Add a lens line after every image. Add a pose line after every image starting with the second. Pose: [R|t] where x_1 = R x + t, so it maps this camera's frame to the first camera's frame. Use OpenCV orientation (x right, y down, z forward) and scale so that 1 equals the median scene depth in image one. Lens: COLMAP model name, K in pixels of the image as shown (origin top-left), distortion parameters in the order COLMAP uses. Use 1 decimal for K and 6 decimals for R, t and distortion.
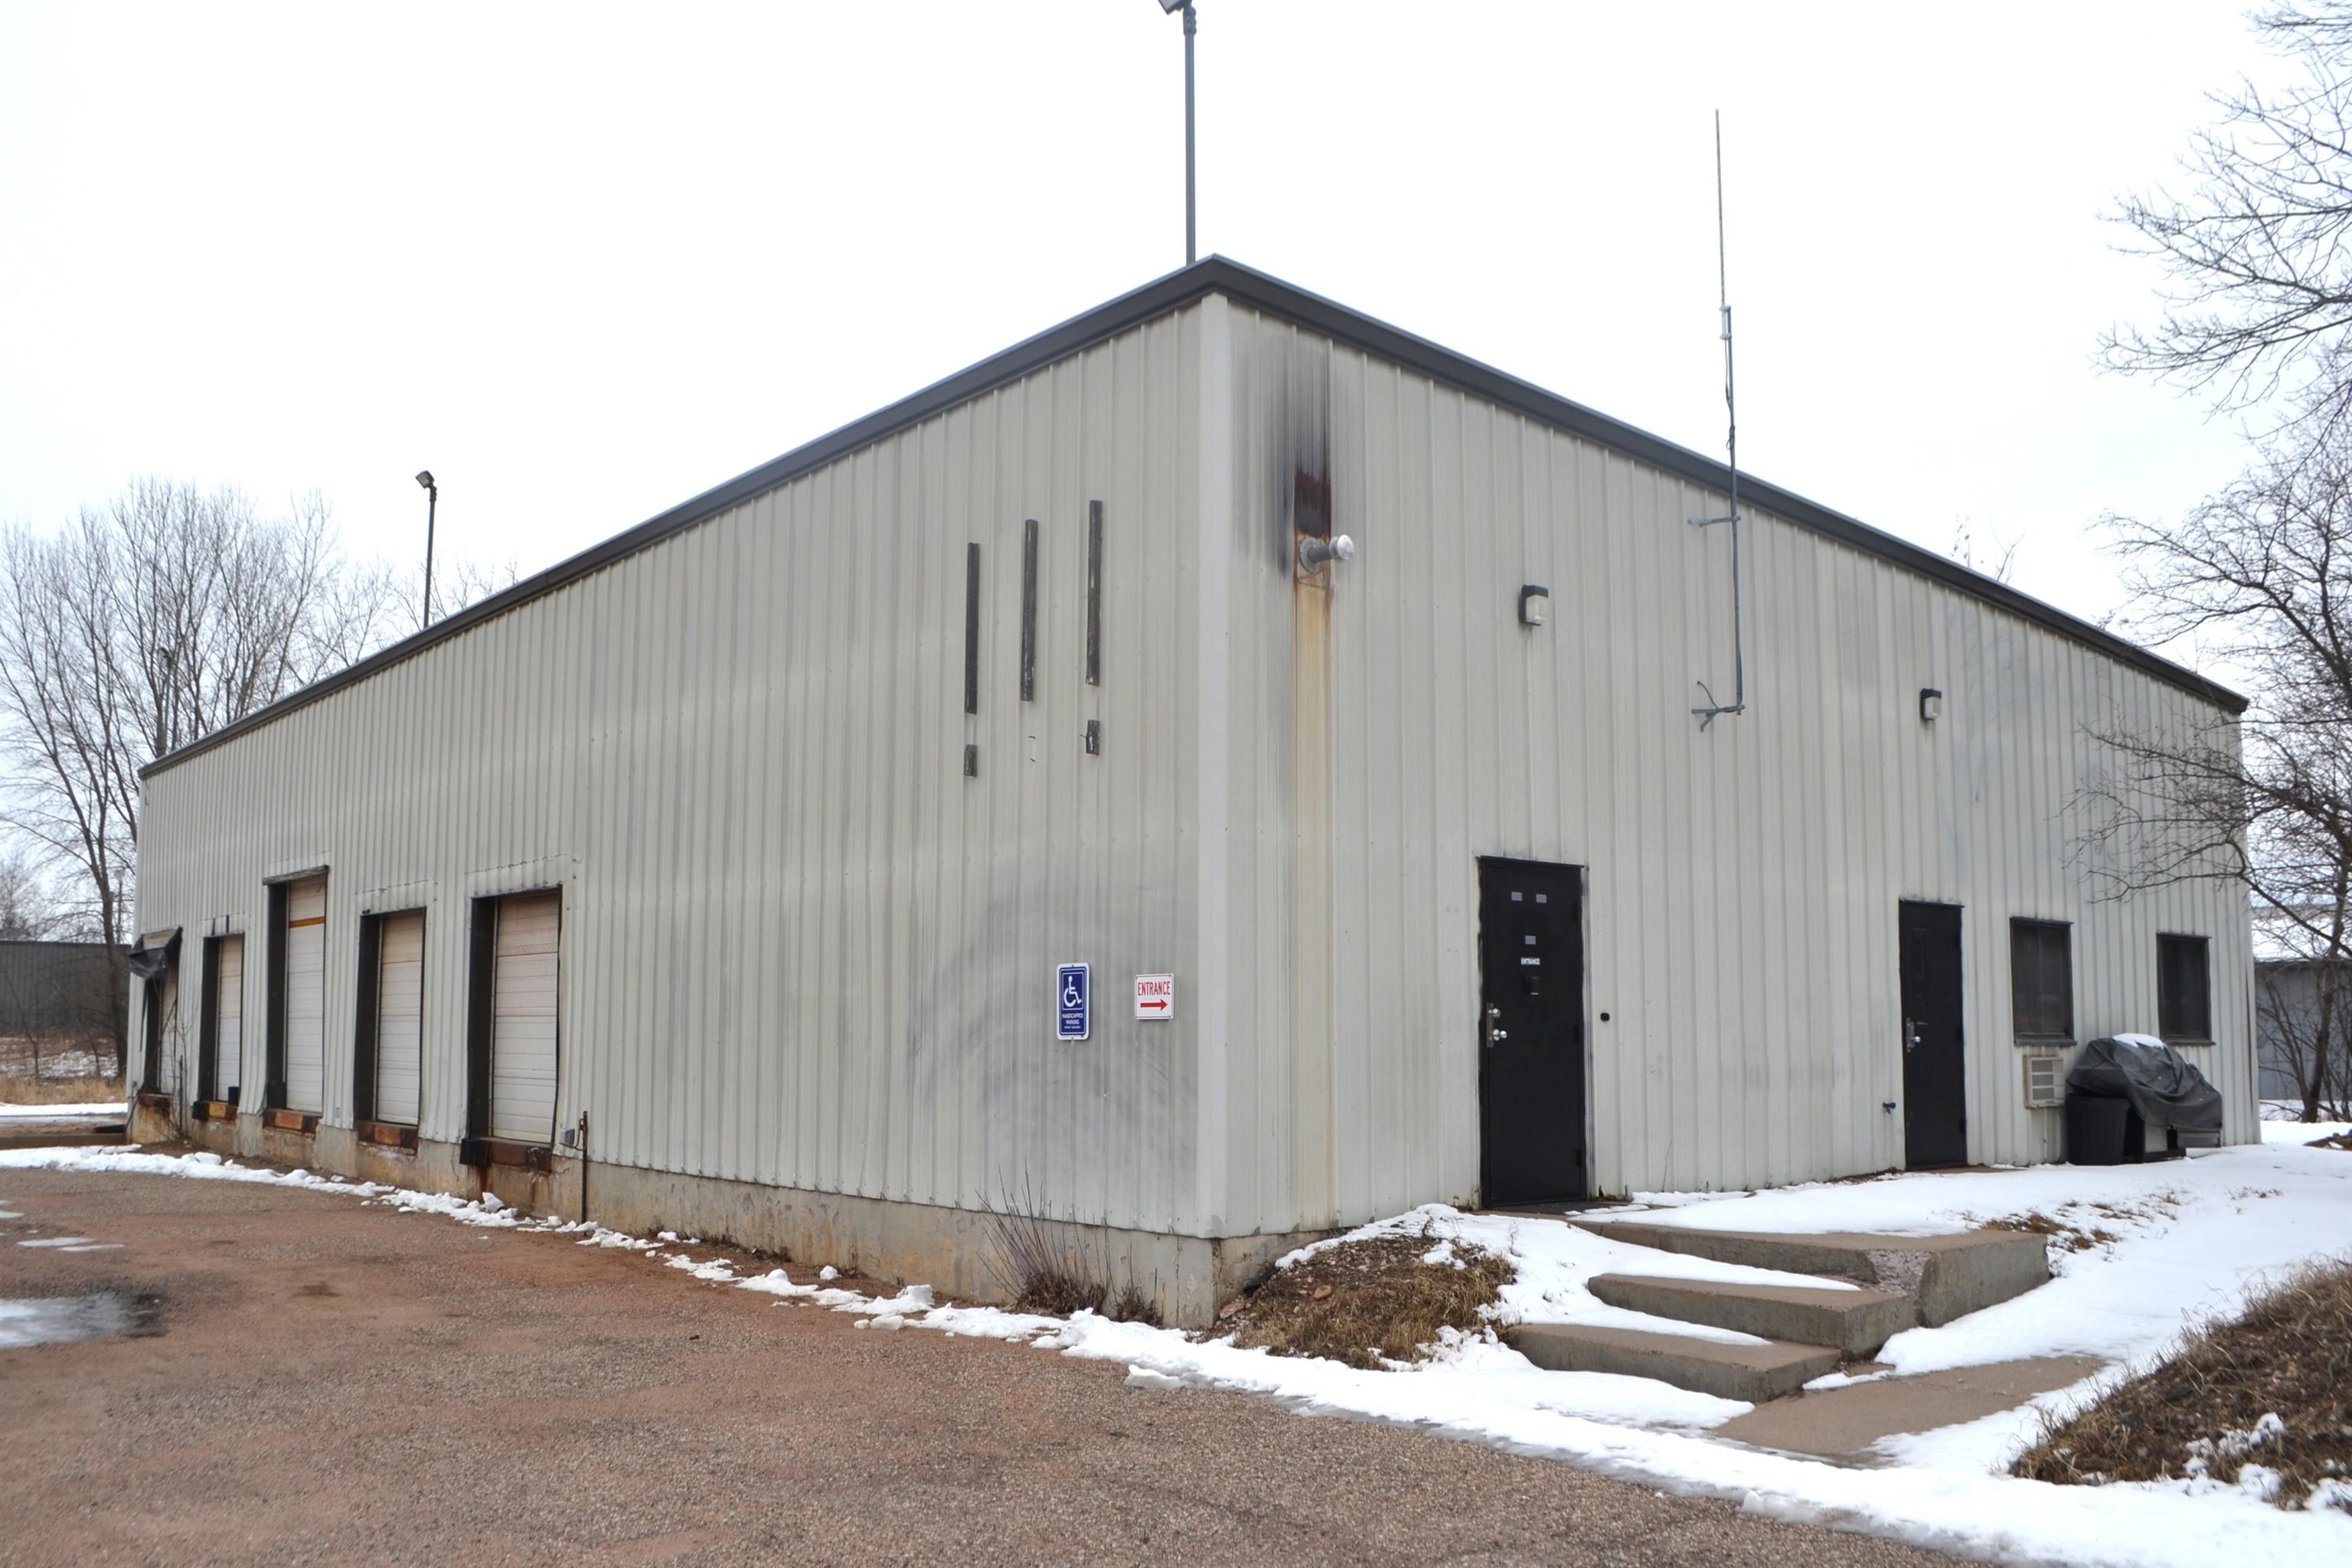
lens RADIAL K [[1846.2, 0, 1176.3], [0, 1846.2, 923.6], [0, 0, 1]] dist [-0.074844, 0.002326]
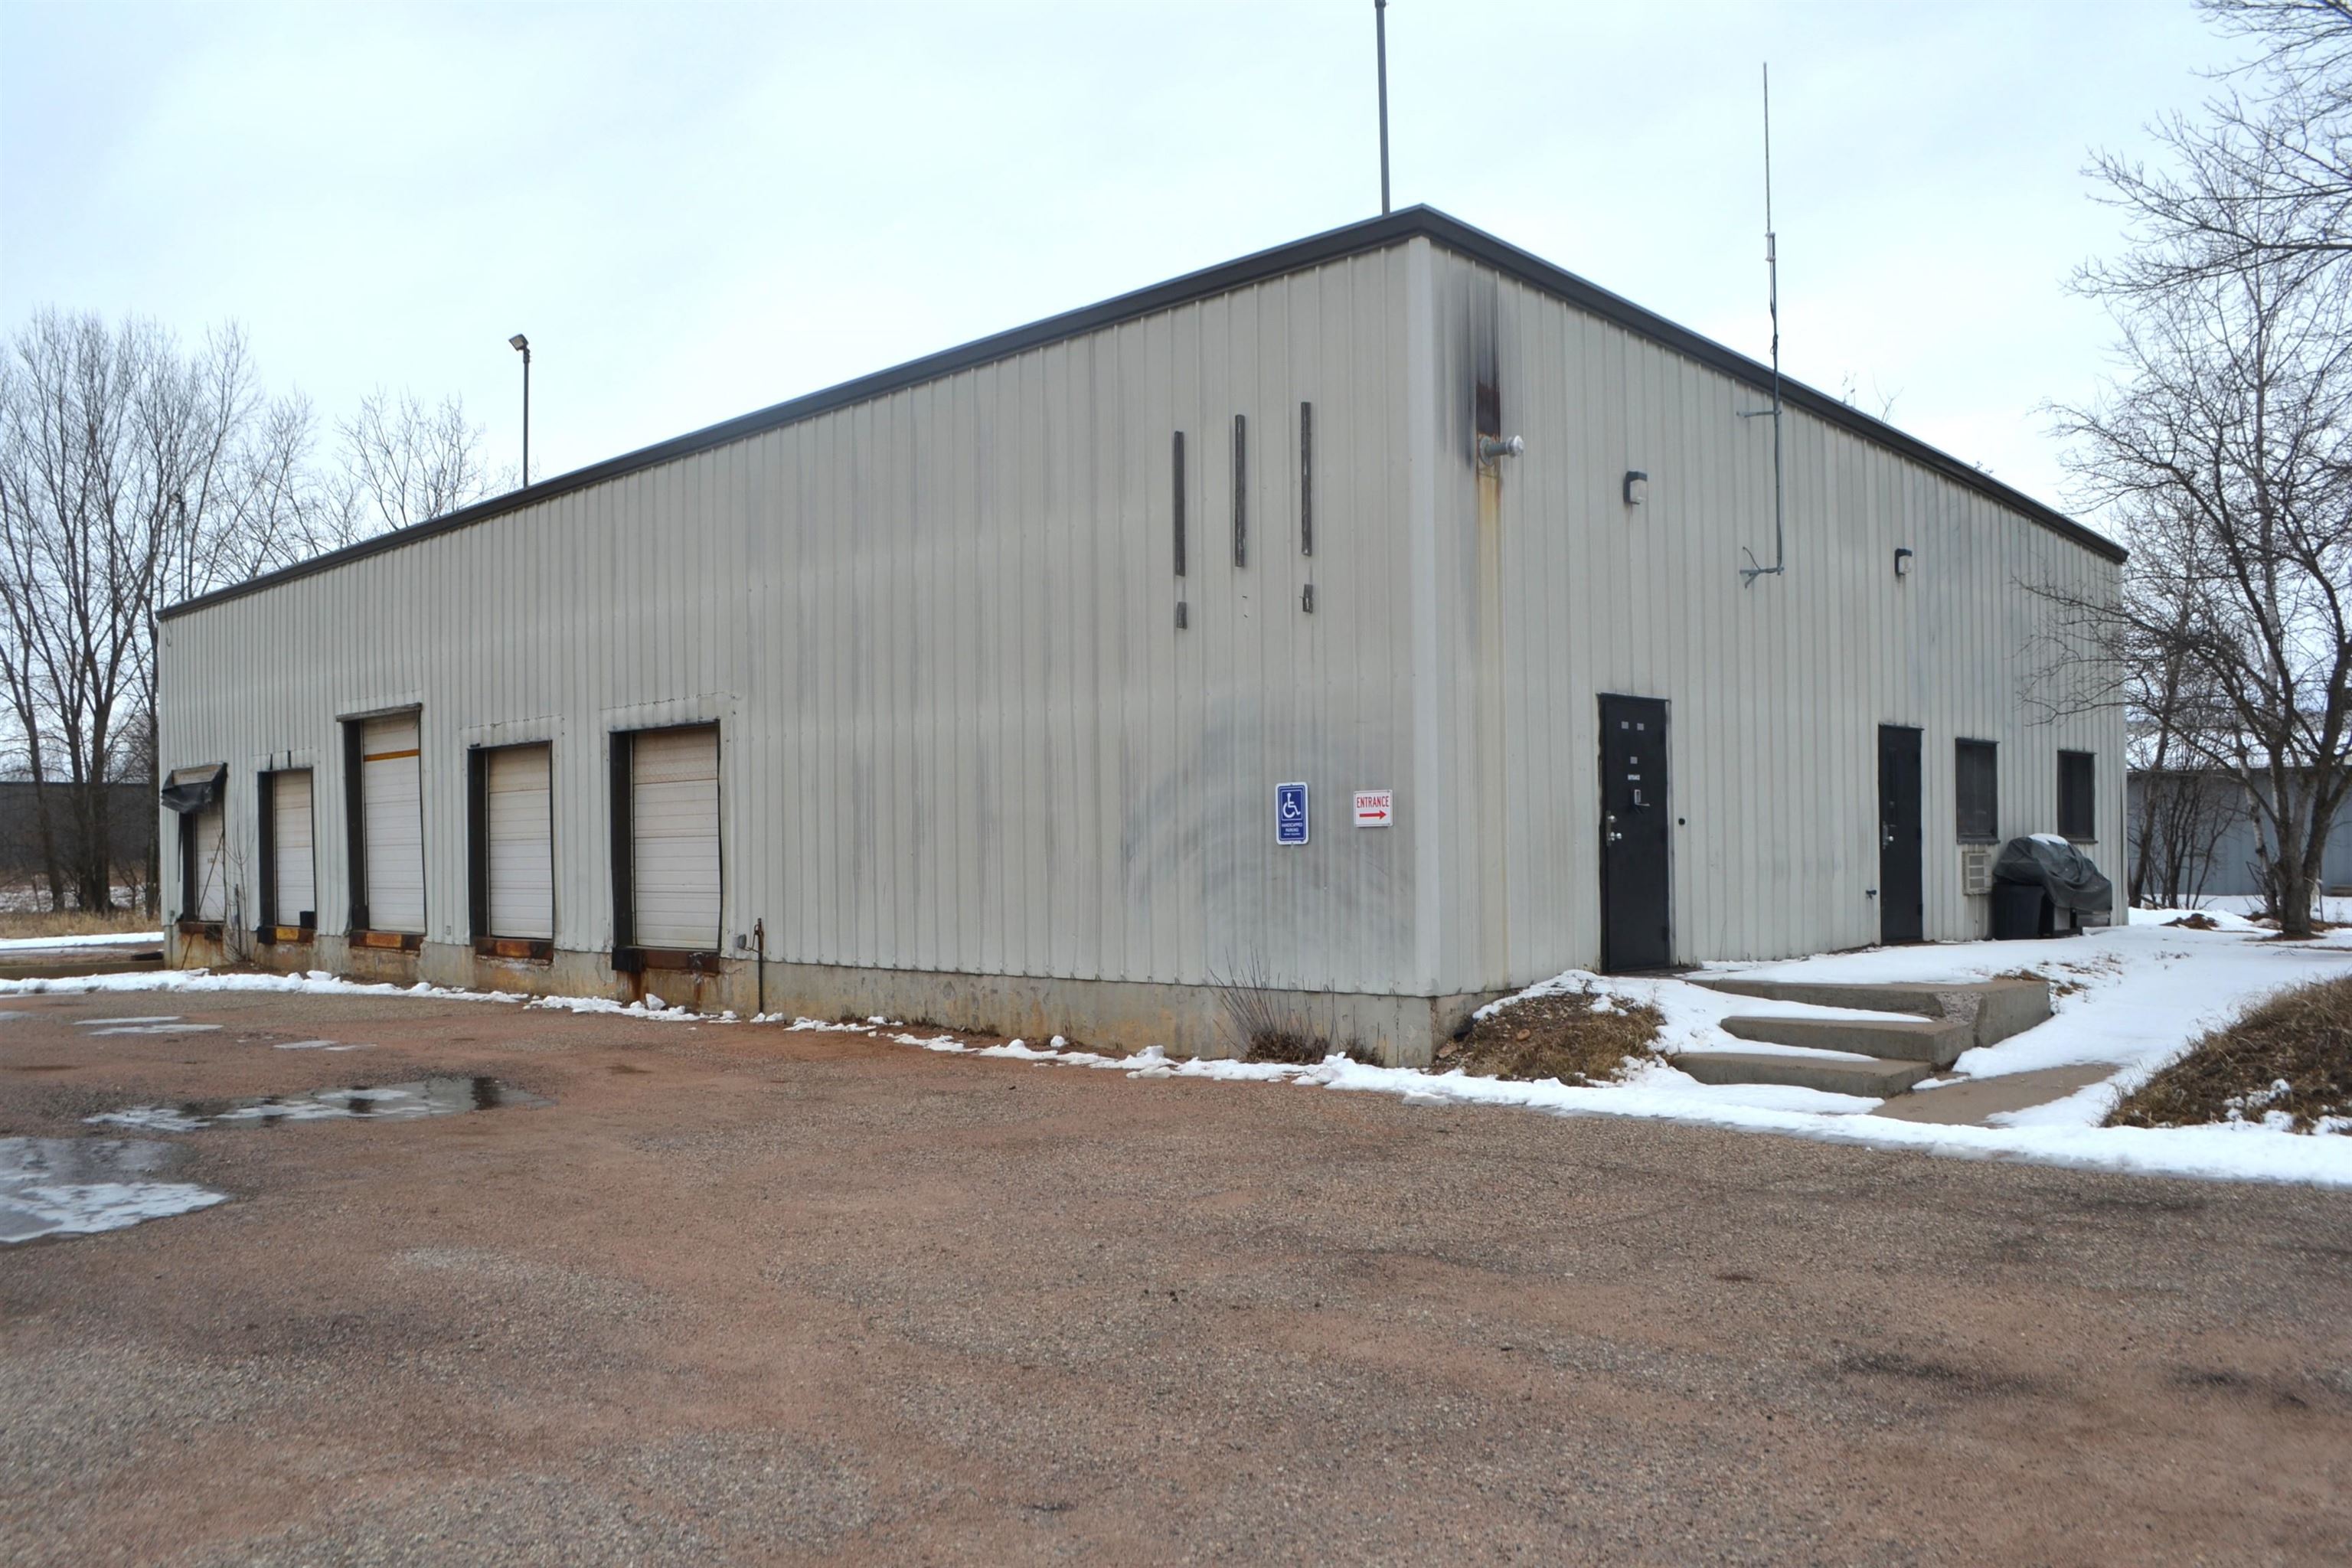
lens RADIAL K [[1793.3, 0, 1175.3], [0, 1793.3, 909.3], [0, 0, 1]] dist [-0.078060, 0.007391]
pose [[0.996048, -0.018117, 0.086953, -0.203691], [0.009996, 0.995622, 0.092930, -0.005386], [-0.088256, -0.091694, 0.991869, -0.164112]]
